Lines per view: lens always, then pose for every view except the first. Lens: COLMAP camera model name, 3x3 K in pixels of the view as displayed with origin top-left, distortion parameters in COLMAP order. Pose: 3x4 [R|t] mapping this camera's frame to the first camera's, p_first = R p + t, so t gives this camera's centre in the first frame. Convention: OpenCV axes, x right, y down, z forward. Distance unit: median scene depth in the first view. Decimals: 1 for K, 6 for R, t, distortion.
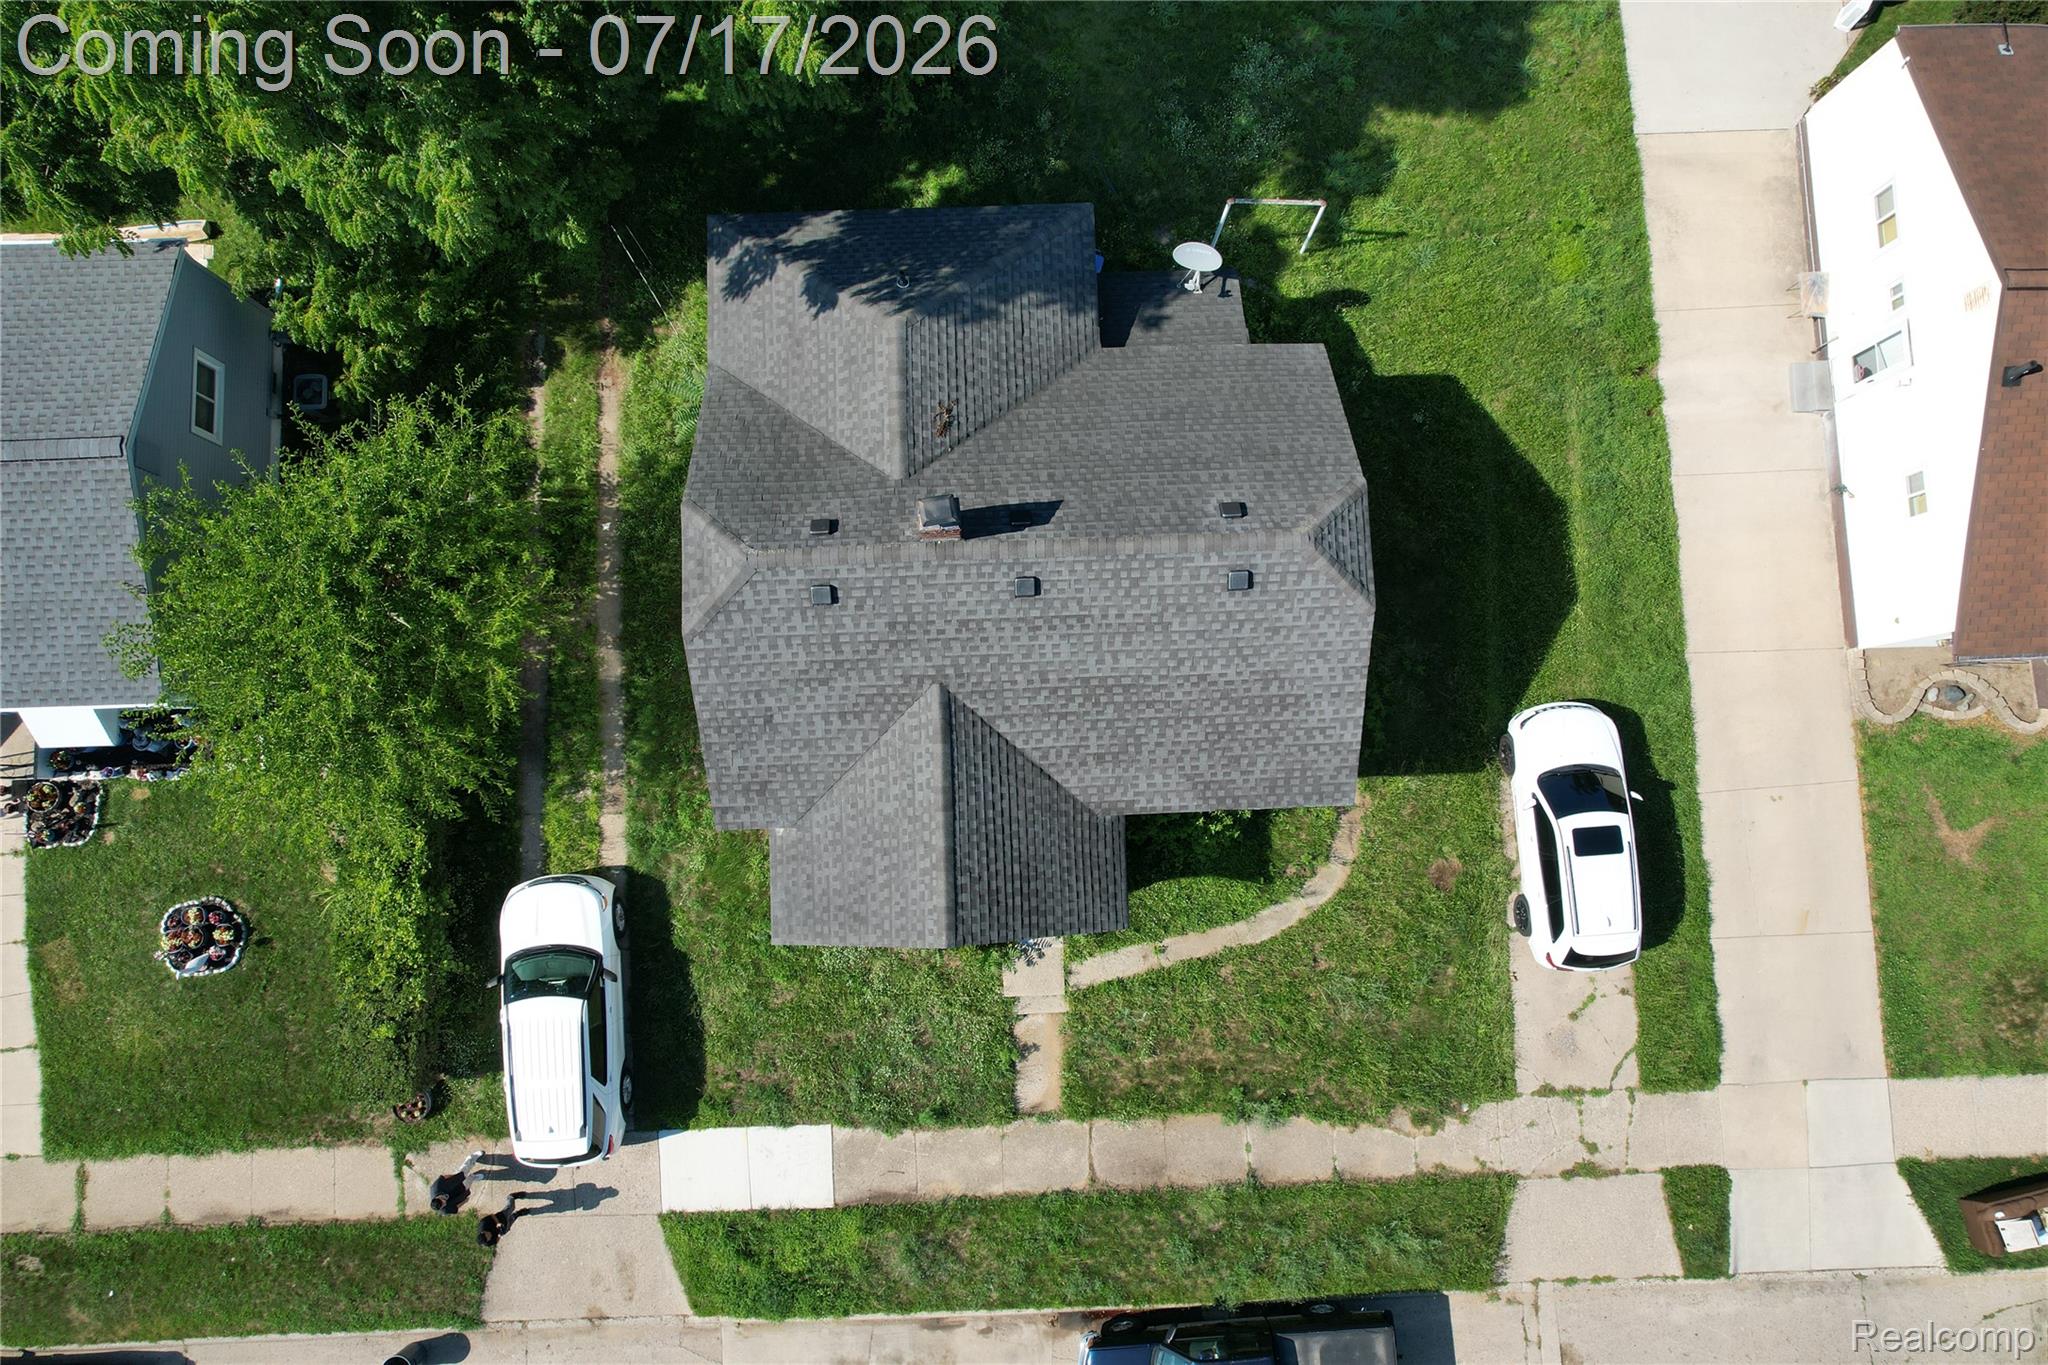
lens RADIAL K [[1327.0, 0, 1027.0], [0, 1327.0, 685.8], [0, 0, 1]] dist [-0.090435, 0.086342]
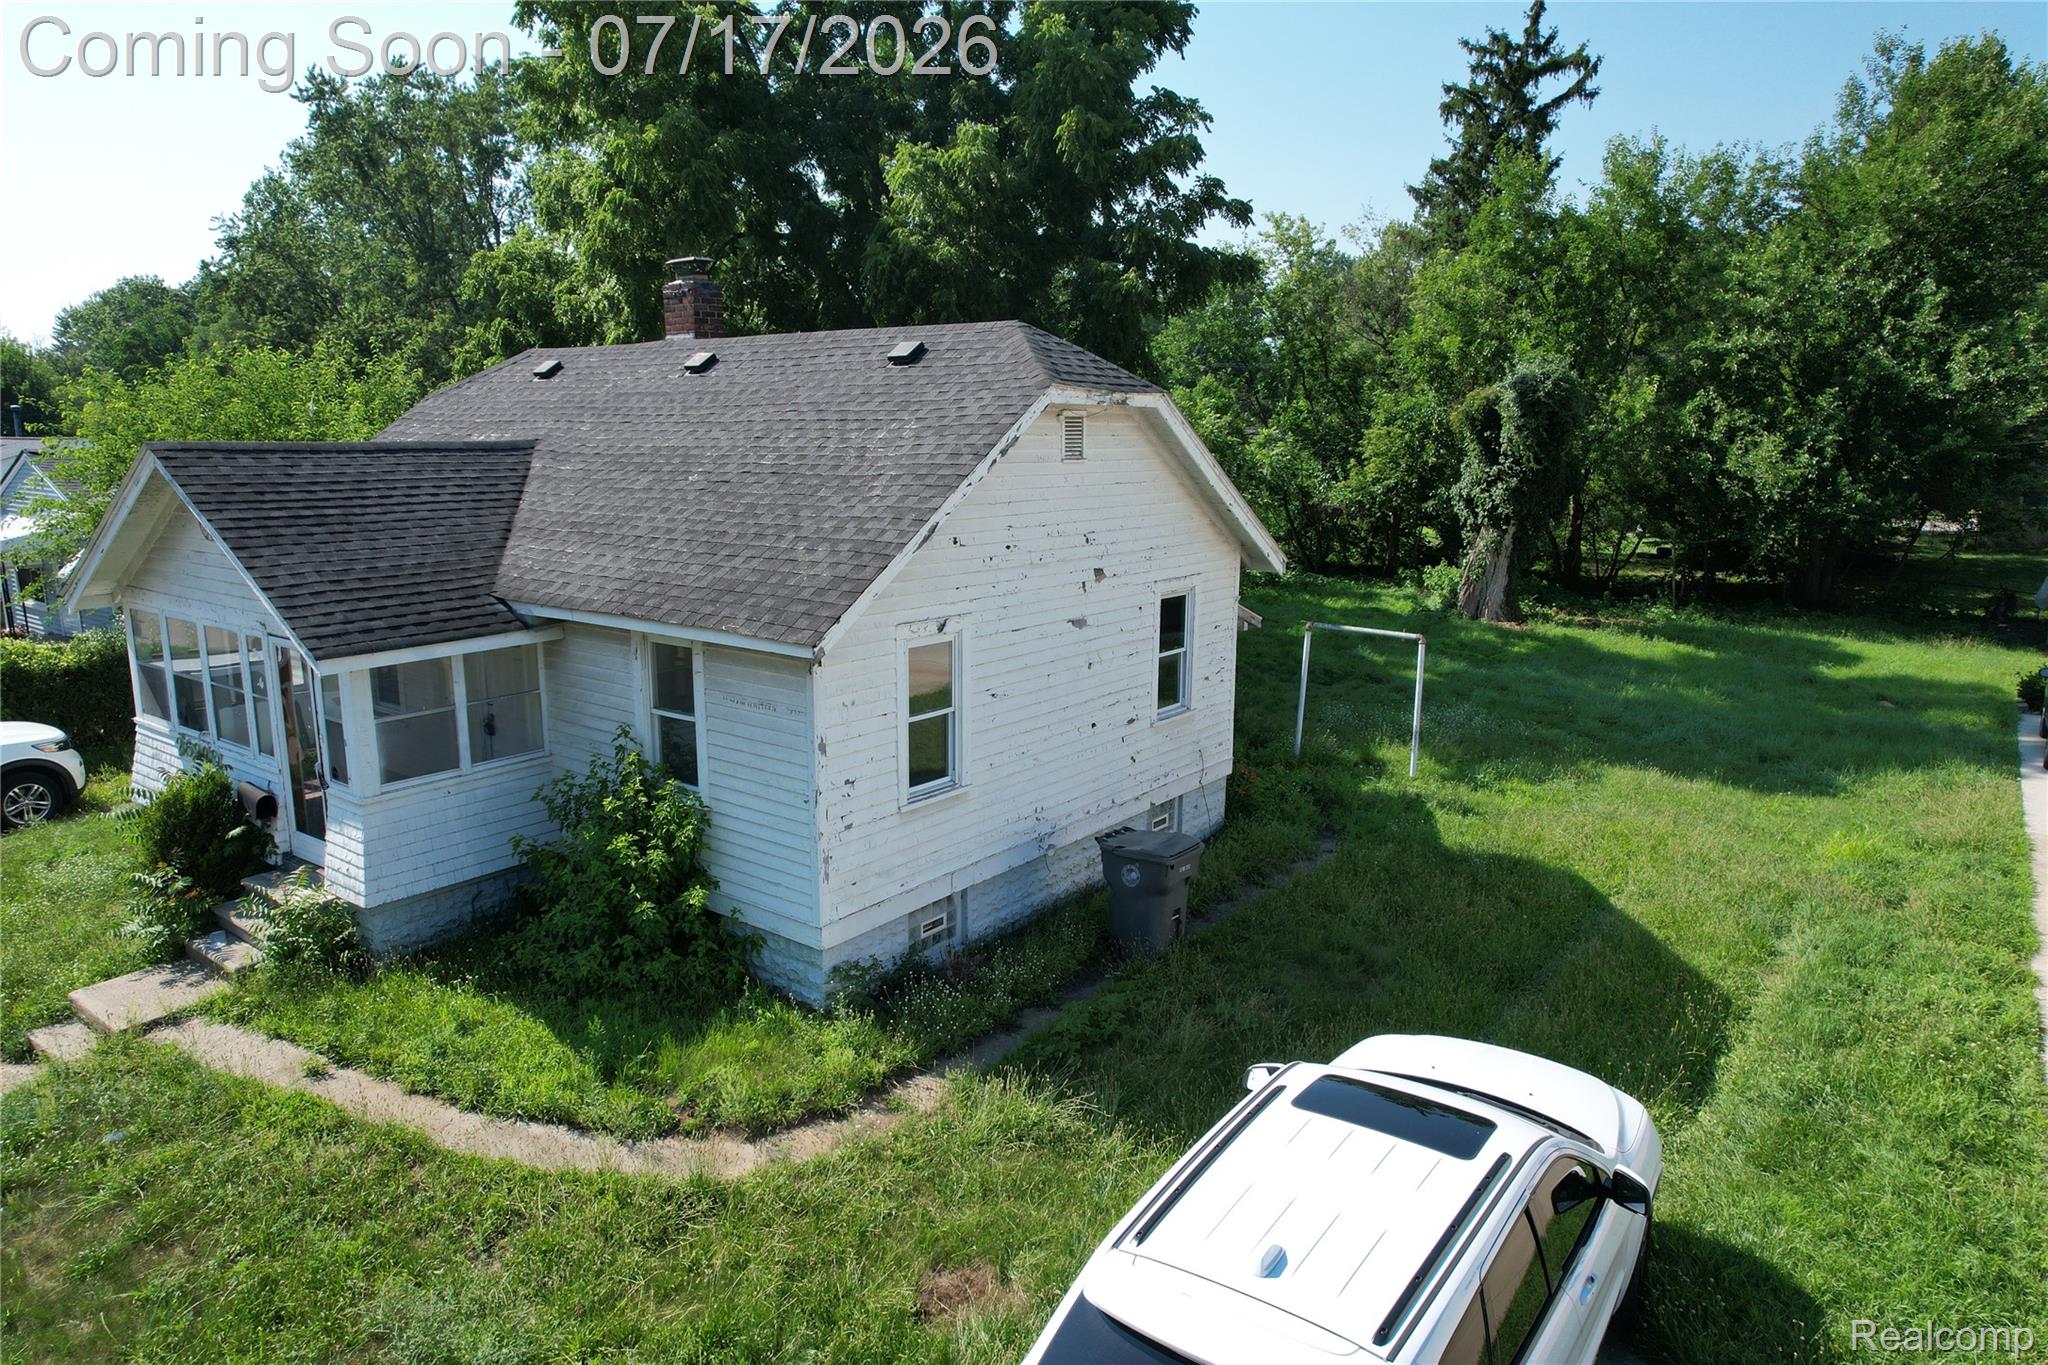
lens RADIAL K [[1300.7, 0, 1024.0], [0, 1300.7, 682.5], [0, 0, 1]] dist [-0.081060, 0.075264]
pose [[0.774110, 0.109581, -0.623495, 0.509029], [-0.628389, 0.252325, -0.735839, 0.324836], [0.076689, 0.961418, 0.264187, 0.799674]]
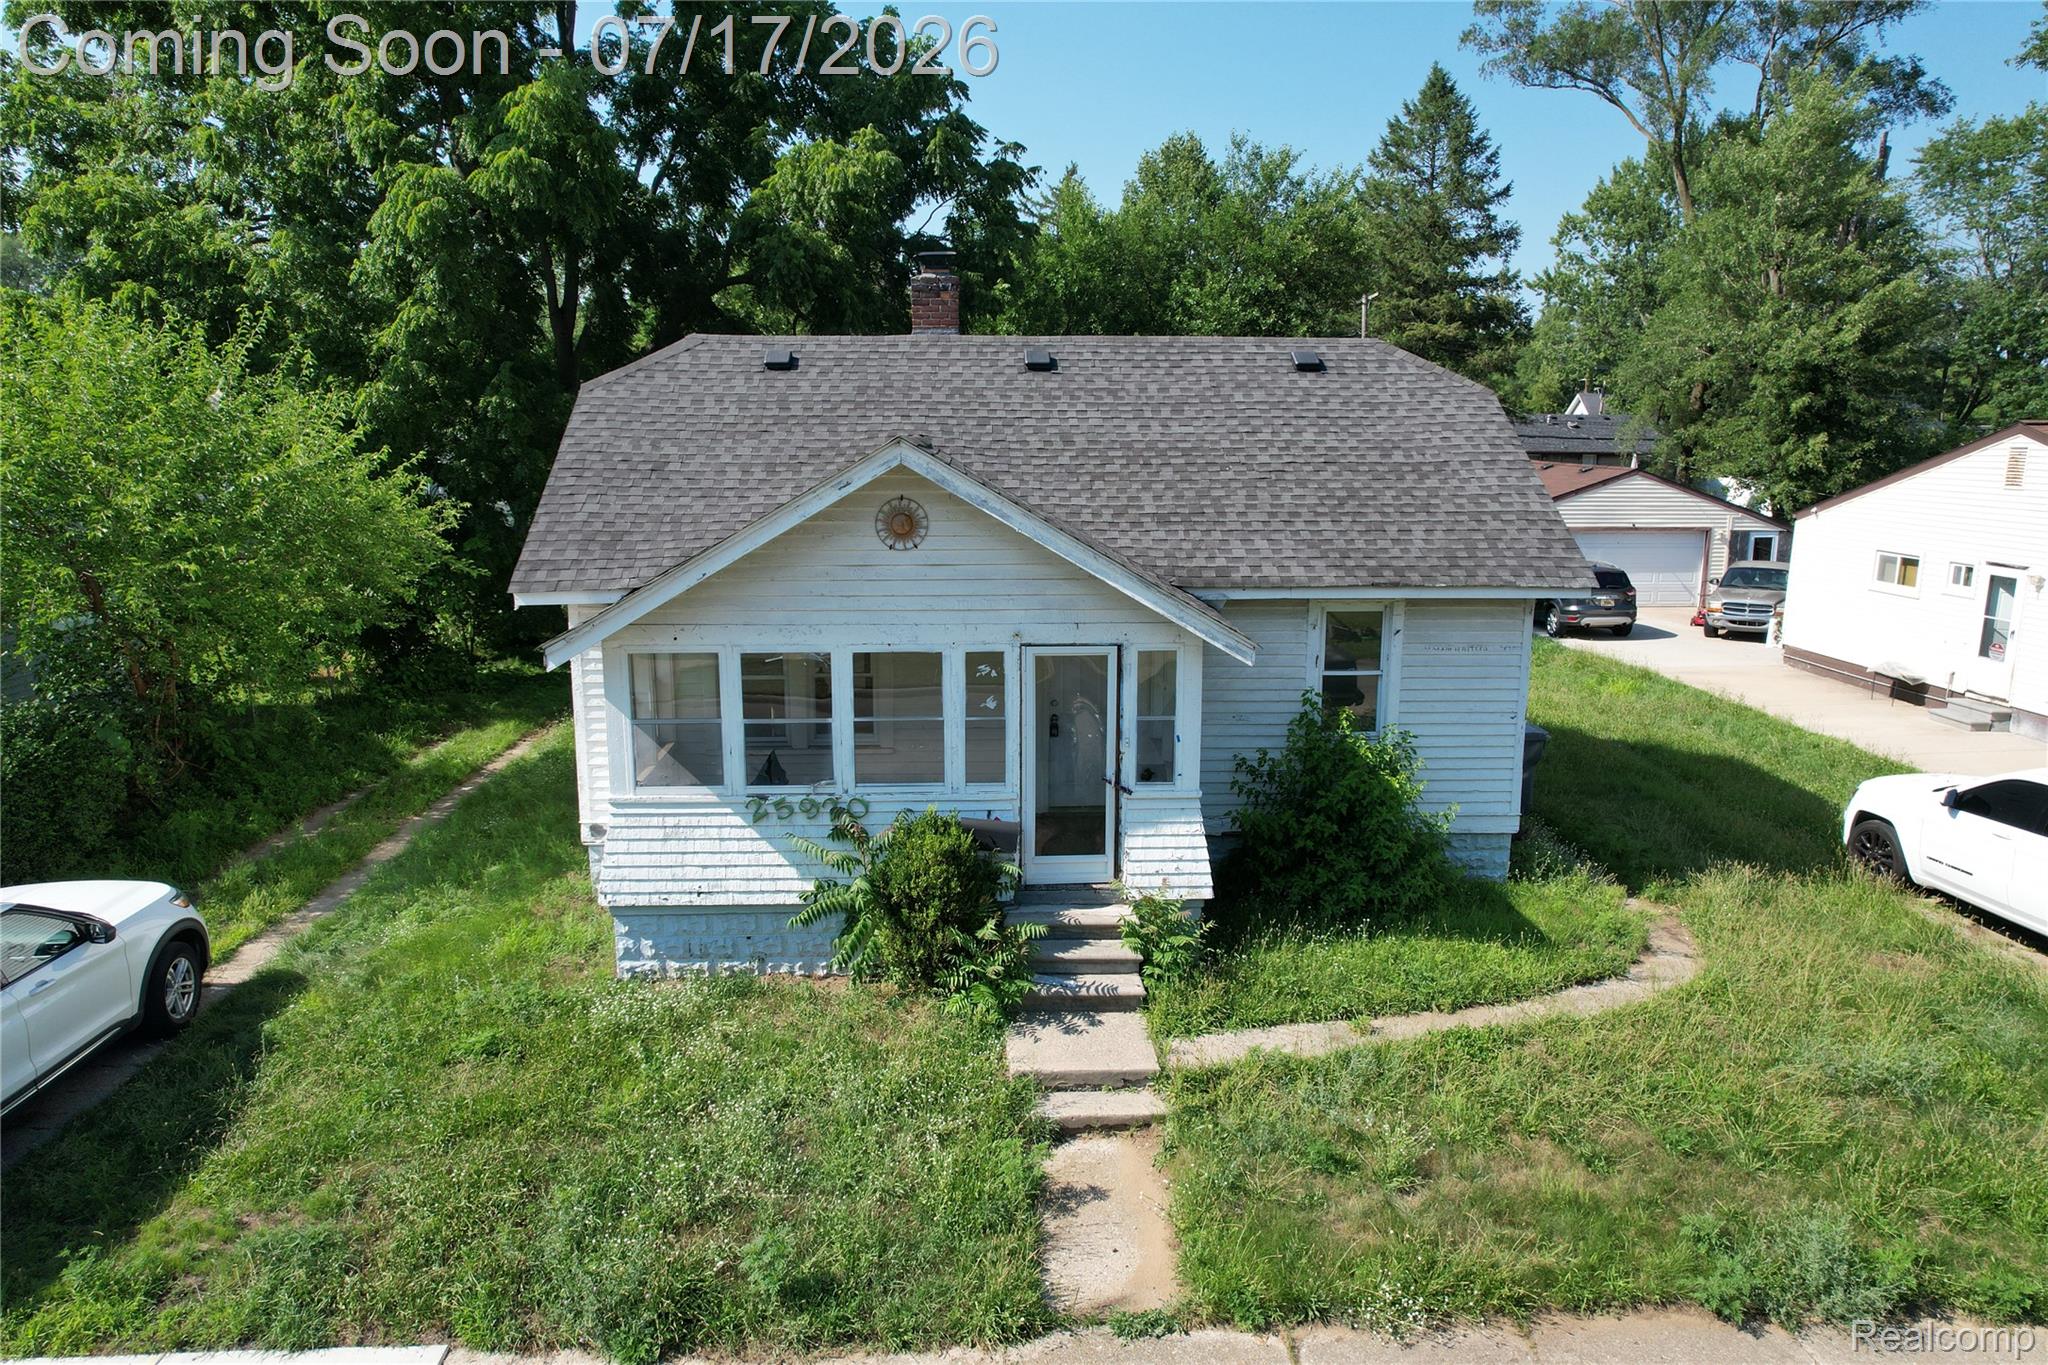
lens RADIAL K [[1300.7, 0, 1024.0], [0, 1300.7, 682.5], [0, 0, 1]] dist [-0.081060, 0.075264]
pose [[0.999860, -0.015946, 0.005069, -0.013145], [0.009552, 0.295237, -0.955376, 0.575988], [0.013737, 0.955291, 0.295348, 0.767528]]
